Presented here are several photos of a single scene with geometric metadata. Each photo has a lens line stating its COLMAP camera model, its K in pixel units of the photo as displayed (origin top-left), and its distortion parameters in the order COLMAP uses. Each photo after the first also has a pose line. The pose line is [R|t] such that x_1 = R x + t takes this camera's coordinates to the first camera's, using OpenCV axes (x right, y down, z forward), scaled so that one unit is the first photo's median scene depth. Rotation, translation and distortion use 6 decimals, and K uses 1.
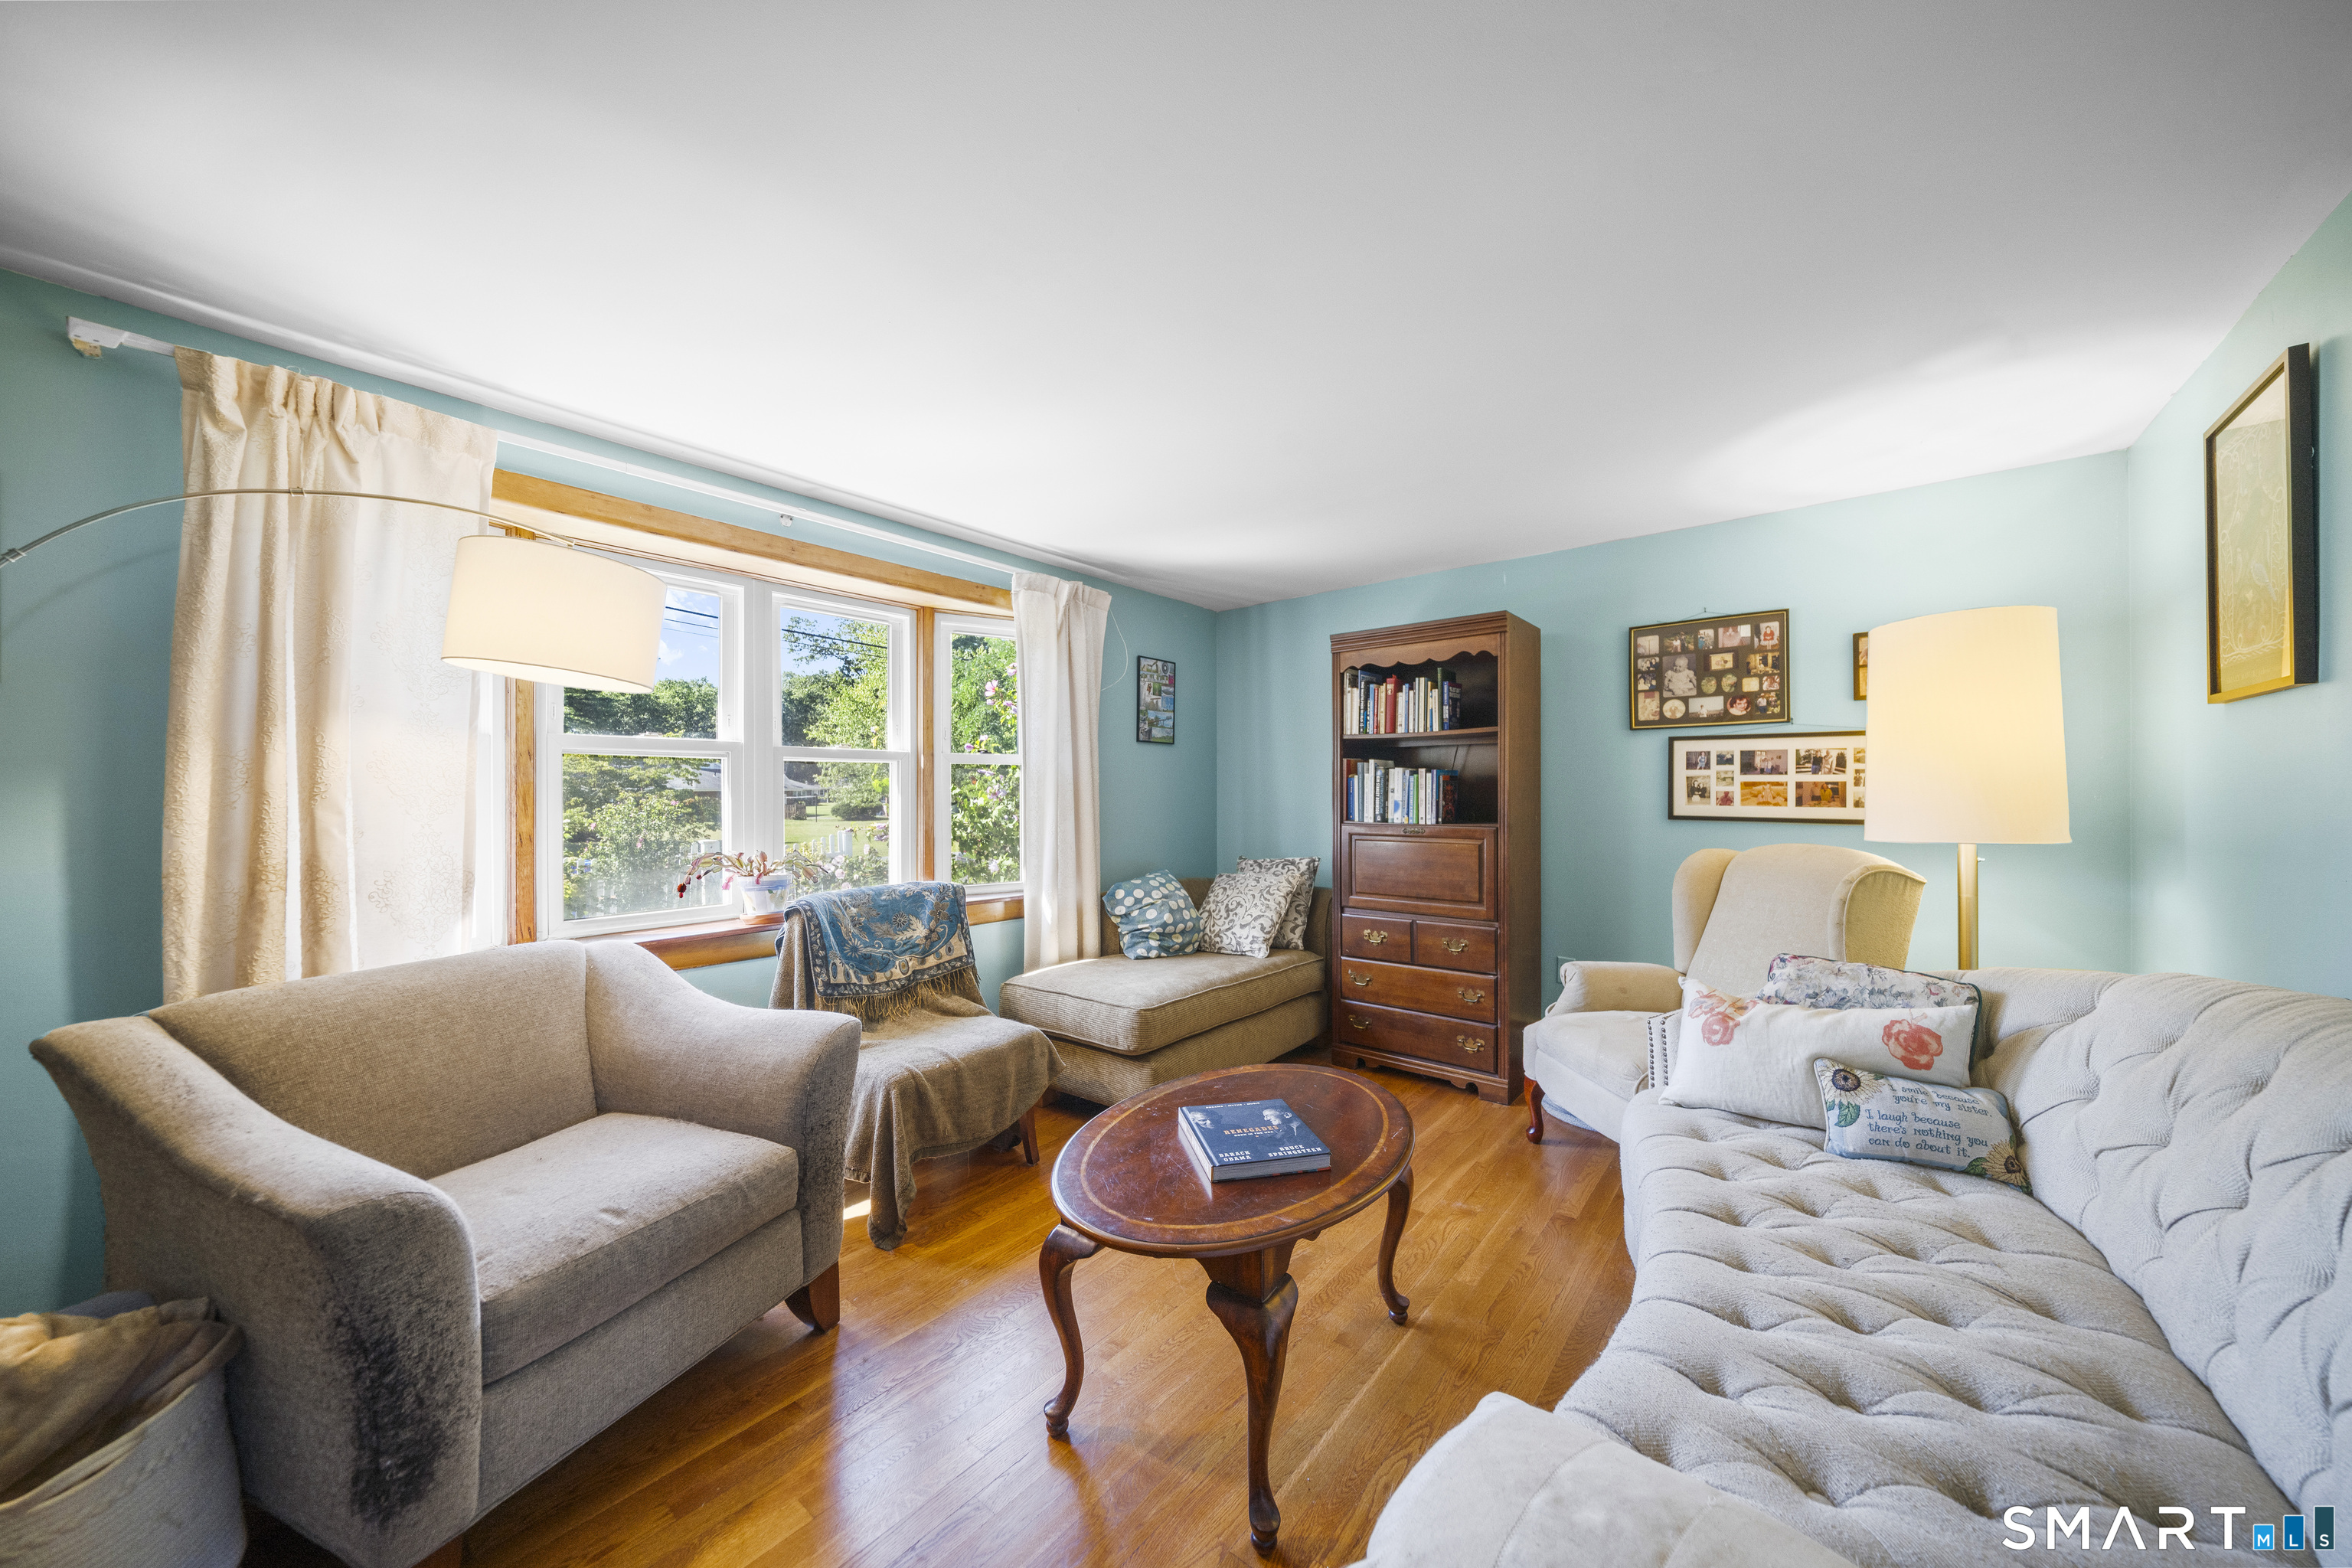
lens RADIAL K [[806.3, 0, 1176.0], [0, 806.3, 789.8], [0, 0, 1]] dist [-0.002561, -0.000173]
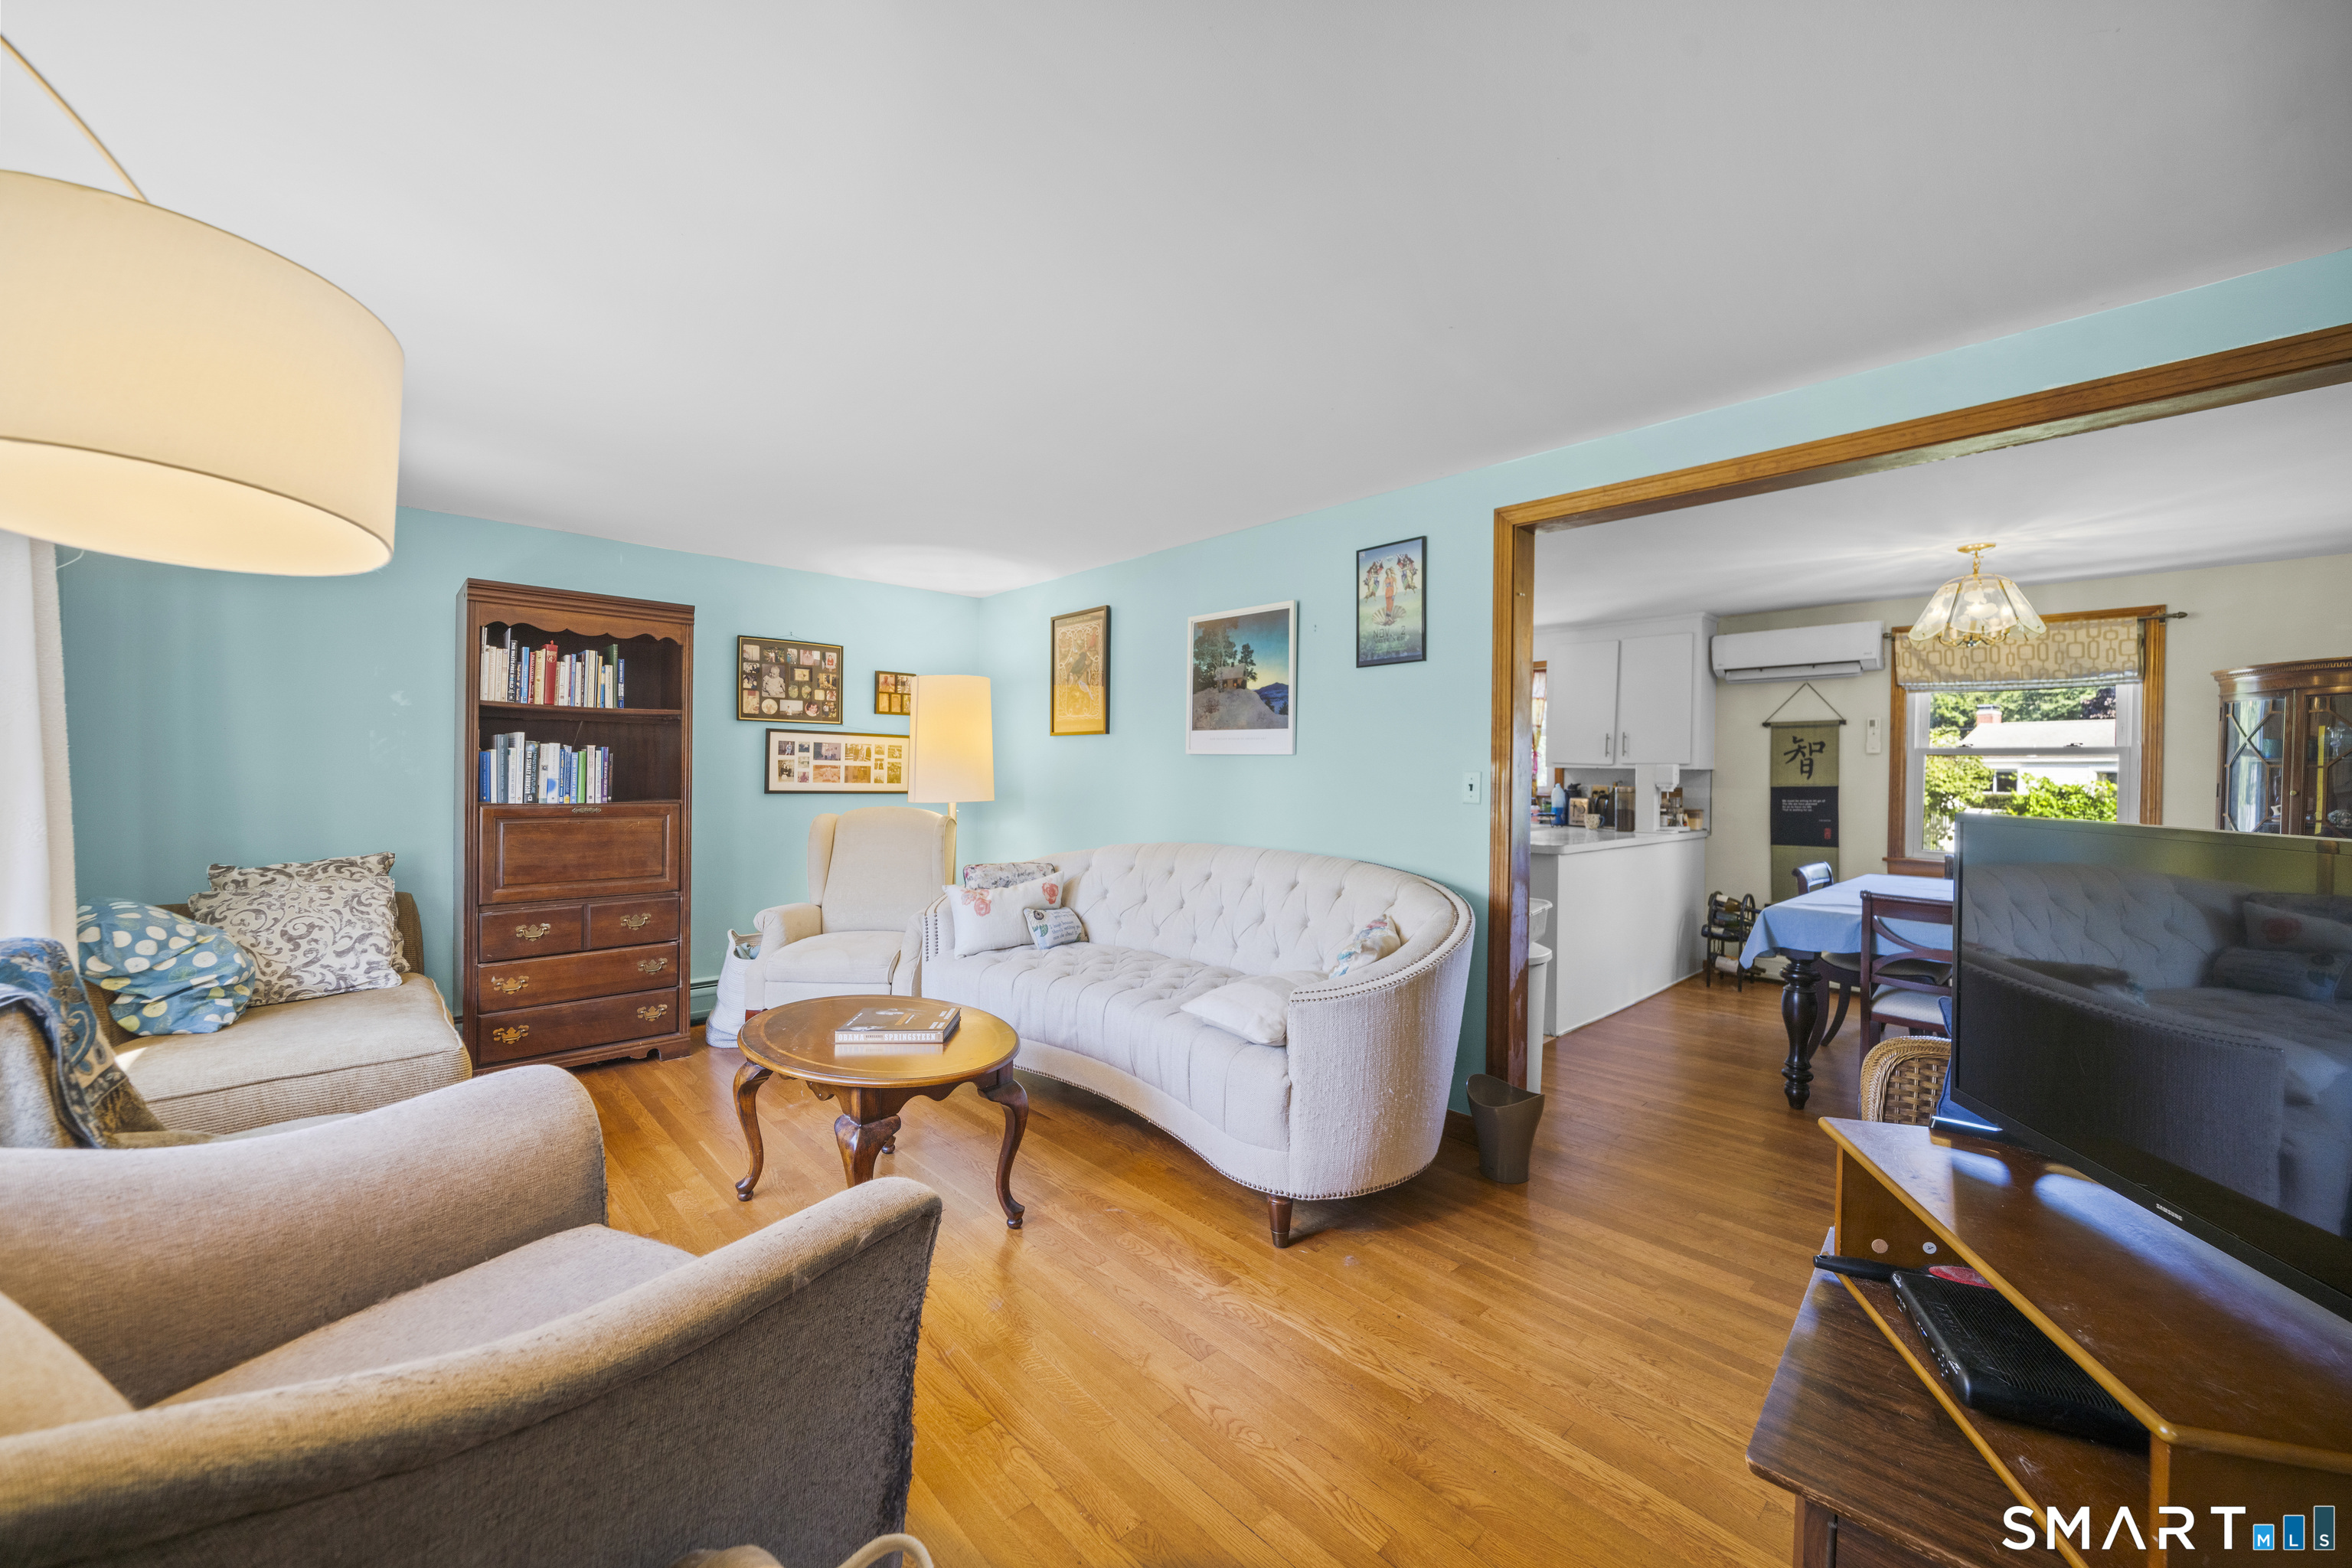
lens RADIAL K [[877.8, 0, 1175.1], [0, 877.8, 779.4], [0, 0, 1]] dist [-0.000274, 0.000639]
pose [[0.138391, 0.000092, 0.990378, -0.666999], [-0.011674, 0.999931, 0.001538, 0.004806], [-0.990309, -0.011775, 0.138383, 0.176613]]
